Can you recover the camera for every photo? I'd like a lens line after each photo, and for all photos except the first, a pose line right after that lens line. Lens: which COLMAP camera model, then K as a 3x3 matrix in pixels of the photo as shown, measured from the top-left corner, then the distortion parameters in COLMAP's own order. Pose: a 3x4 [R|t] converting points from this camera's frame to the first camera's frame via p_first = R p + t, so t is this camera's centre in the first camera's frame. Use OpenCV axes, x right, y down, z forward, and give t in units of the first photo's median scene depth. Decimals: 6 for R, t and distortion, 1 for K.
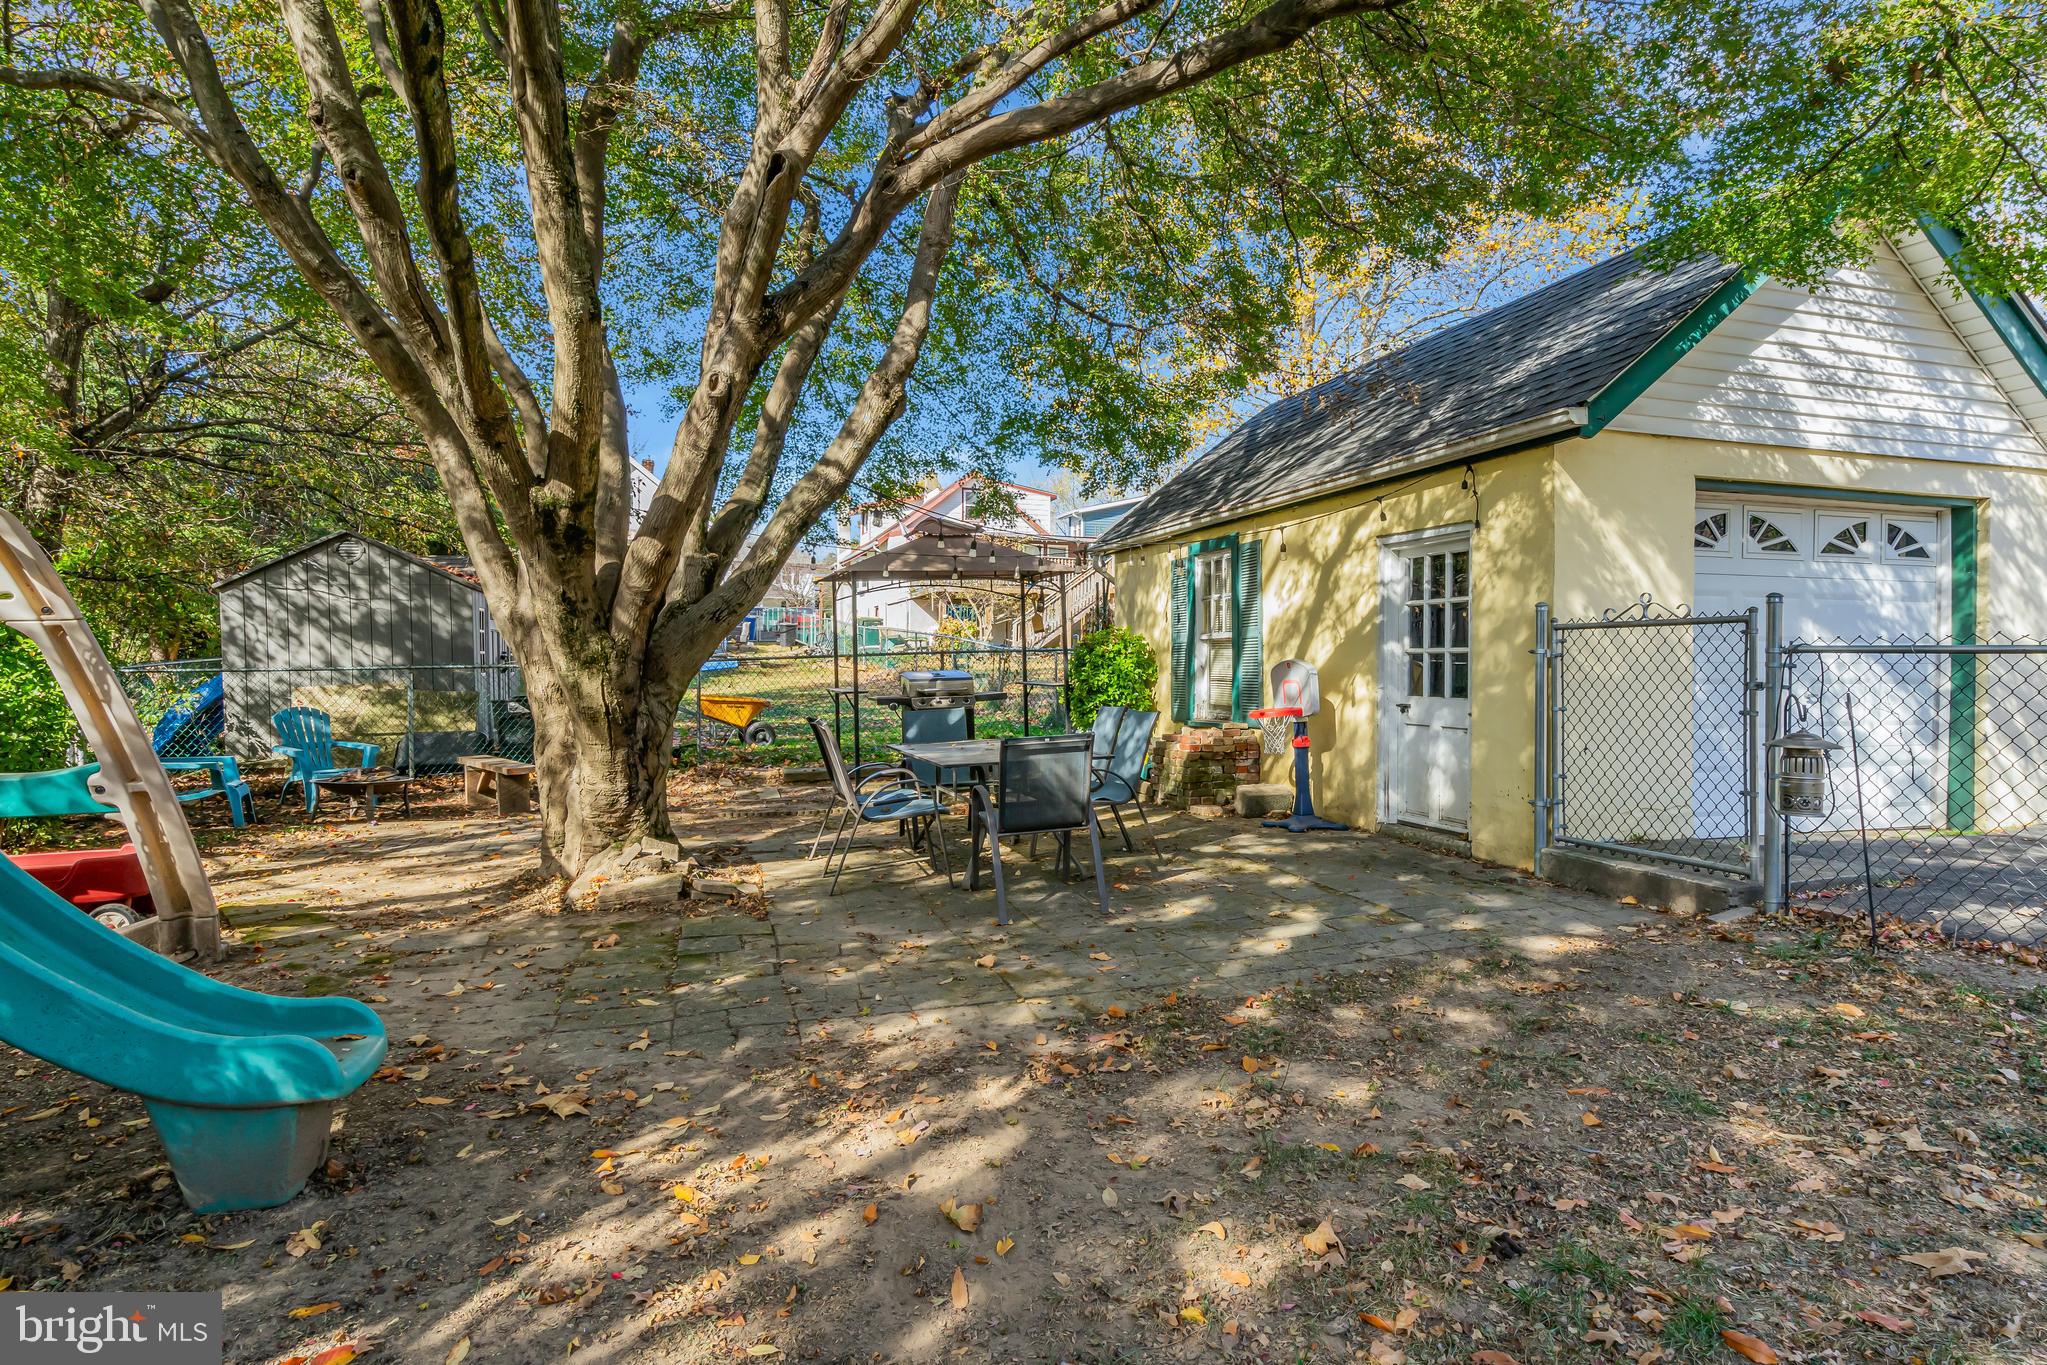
lens RADIAL K [[1097.5, 0, 1013.3], [0, 1097.5, 676.9], [0, 0, 1]] dist [-0.002094, -0.000814]
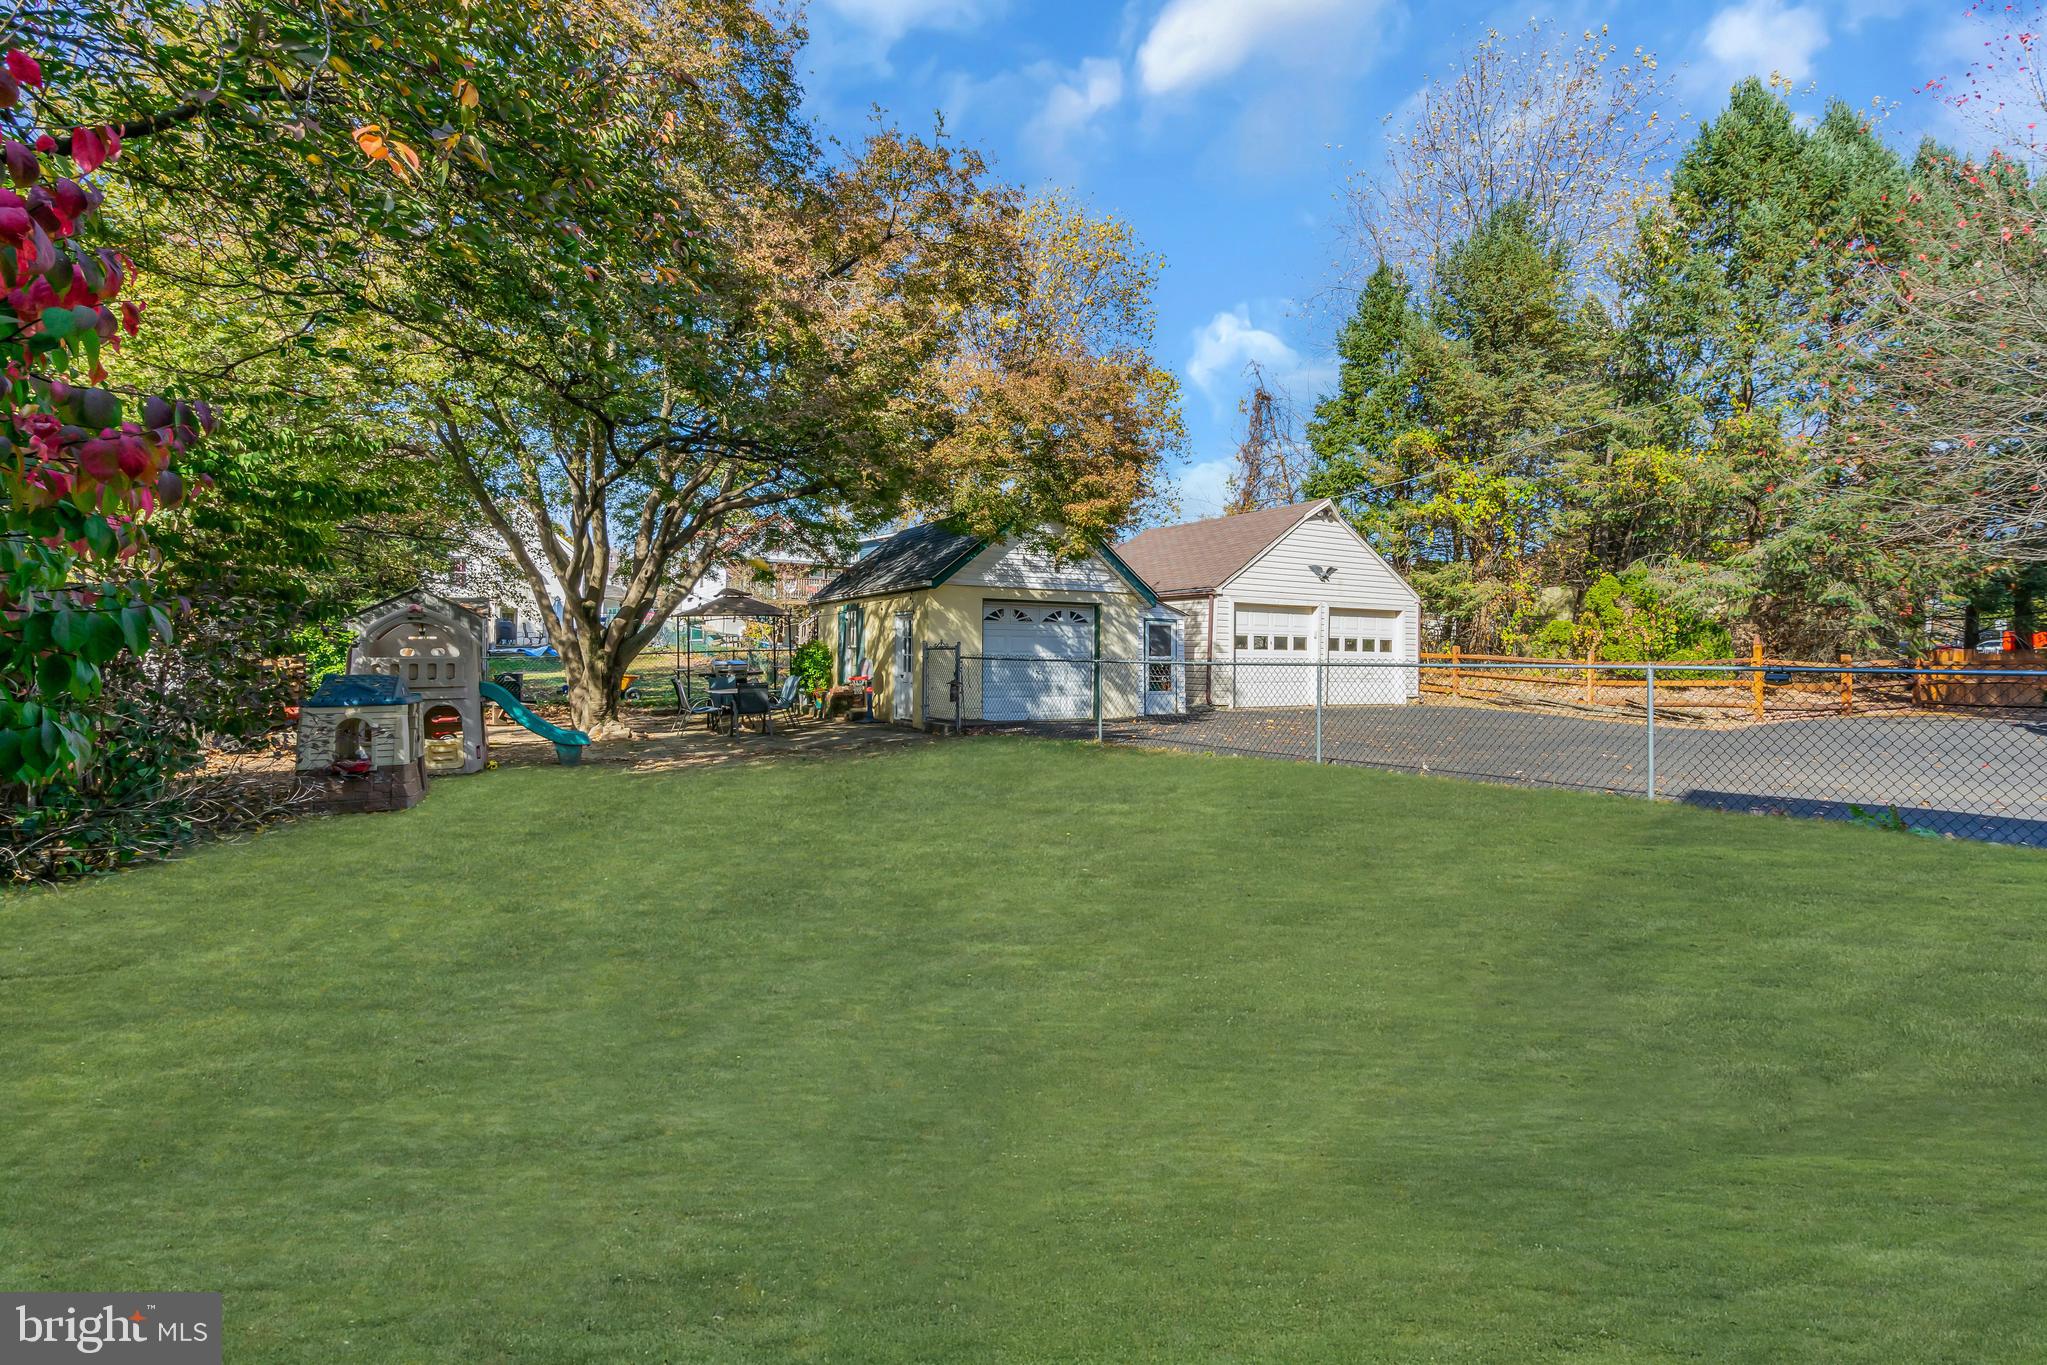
lens RADIAL K [[925.0, 0, 1016.4], [0, 925.0, 646.4], [0, 0, 1]] dist [0.000159, 0.002290]
pose [[0.979896, 0.007153, 0.199380, 0.155211], [-0.004336, 0.999885, -0.014561, -0.010808], [-0.199461, 0.013404, 0.979814, -1.126307]]
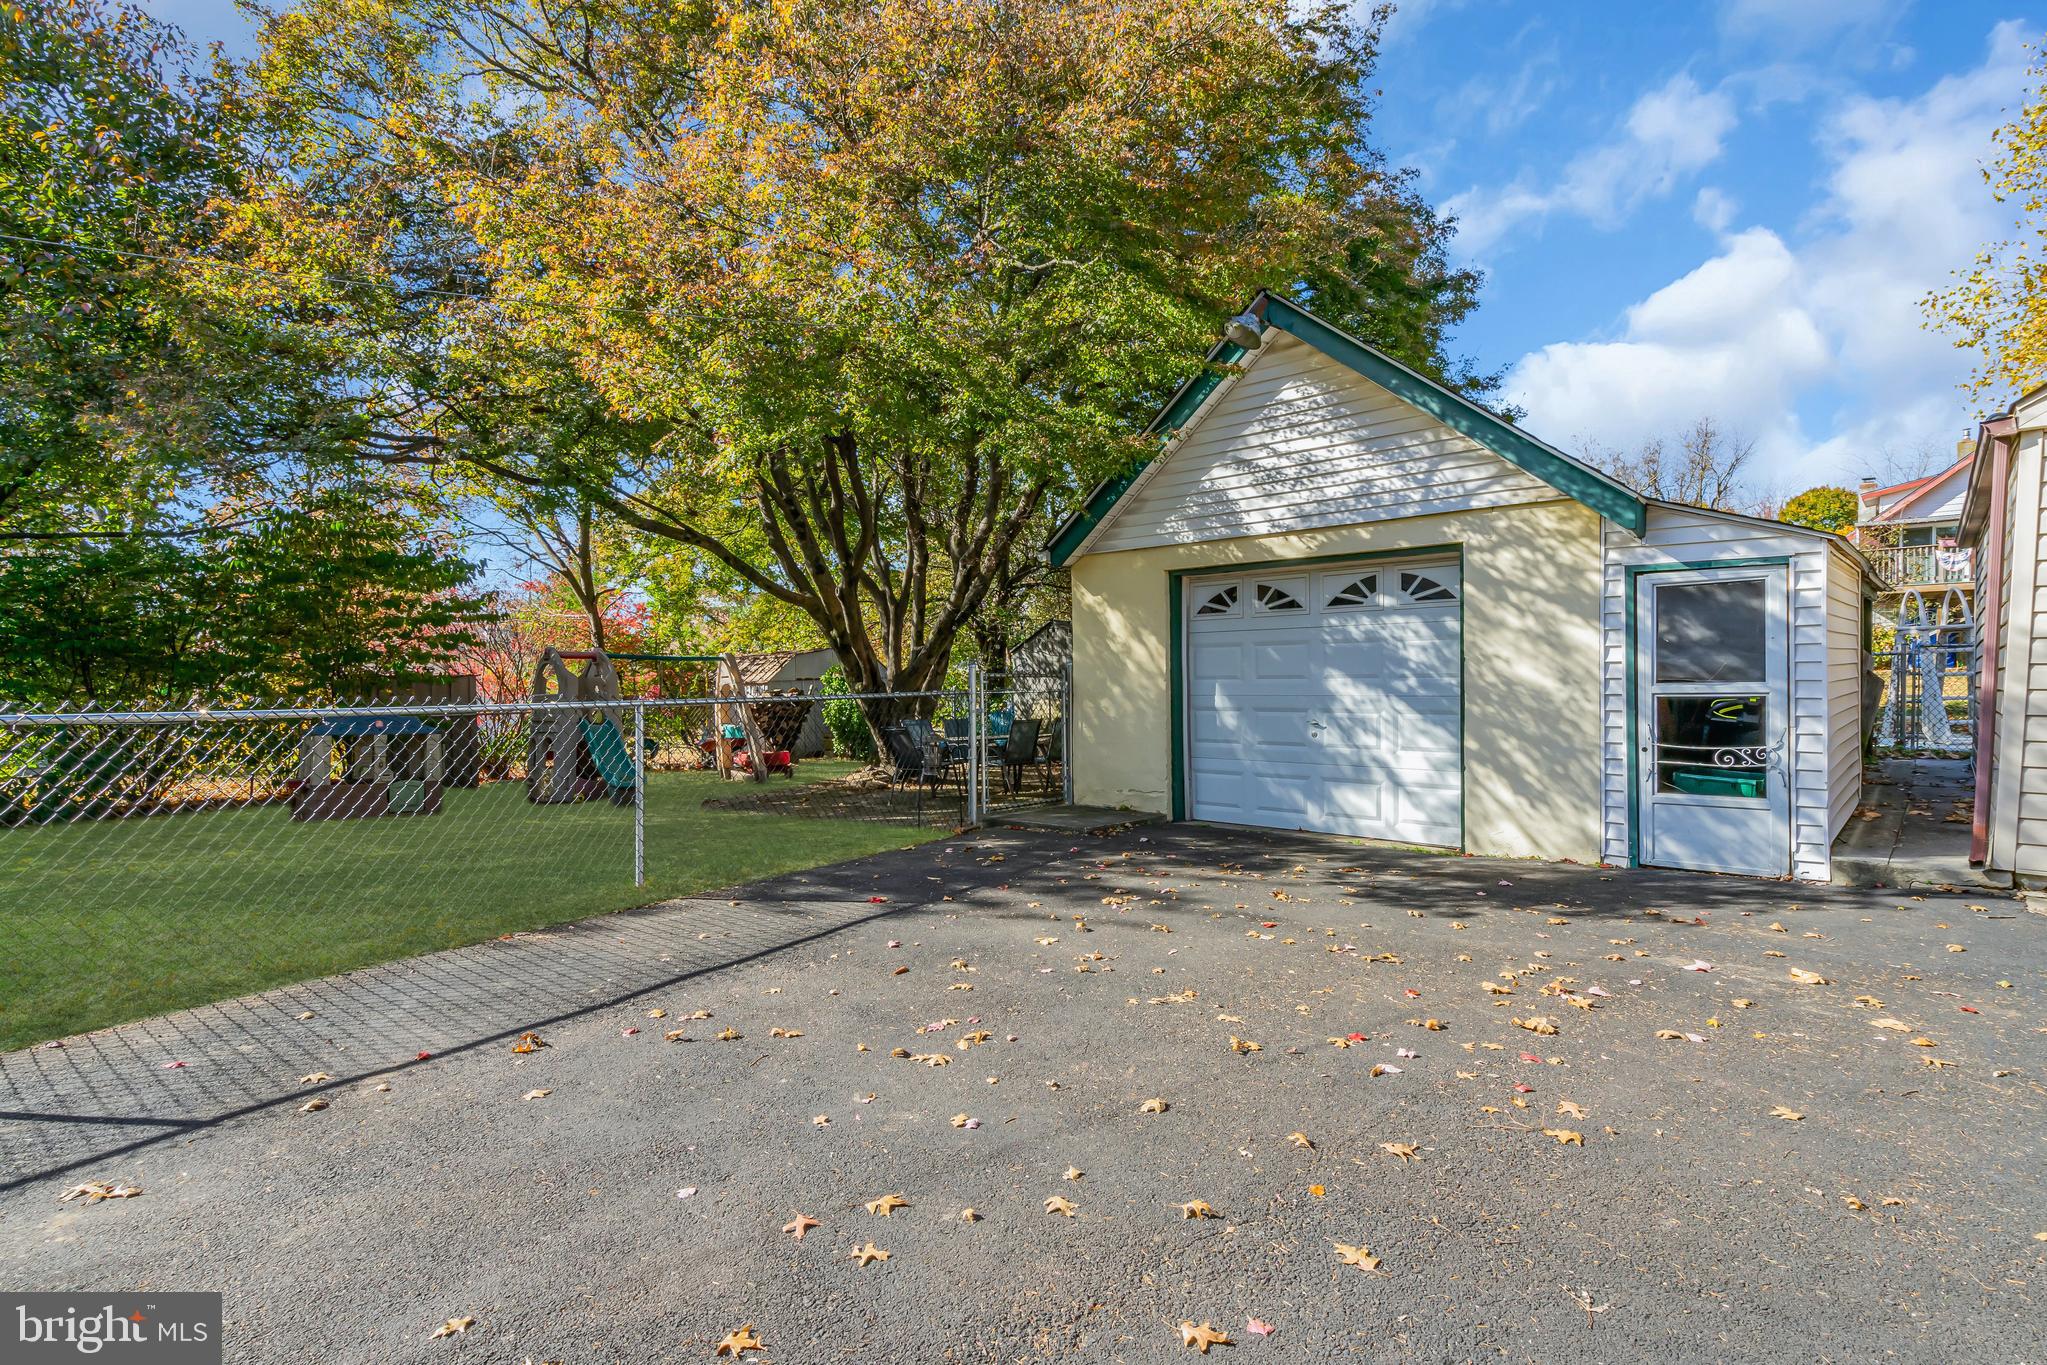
lens RADIAL K [[993.6, 0, 1015.7], [0, 993.6, 689.3], [0, 0, 1]] dist [0.003173, 0.001179]
pose [[0.487131, -0.000335, -0.873329, 1.282723], [-0.004481, 0.999986, -0.002882, -0.011828], [0.873318, 0.005317, 0.487122, 0.120289]]
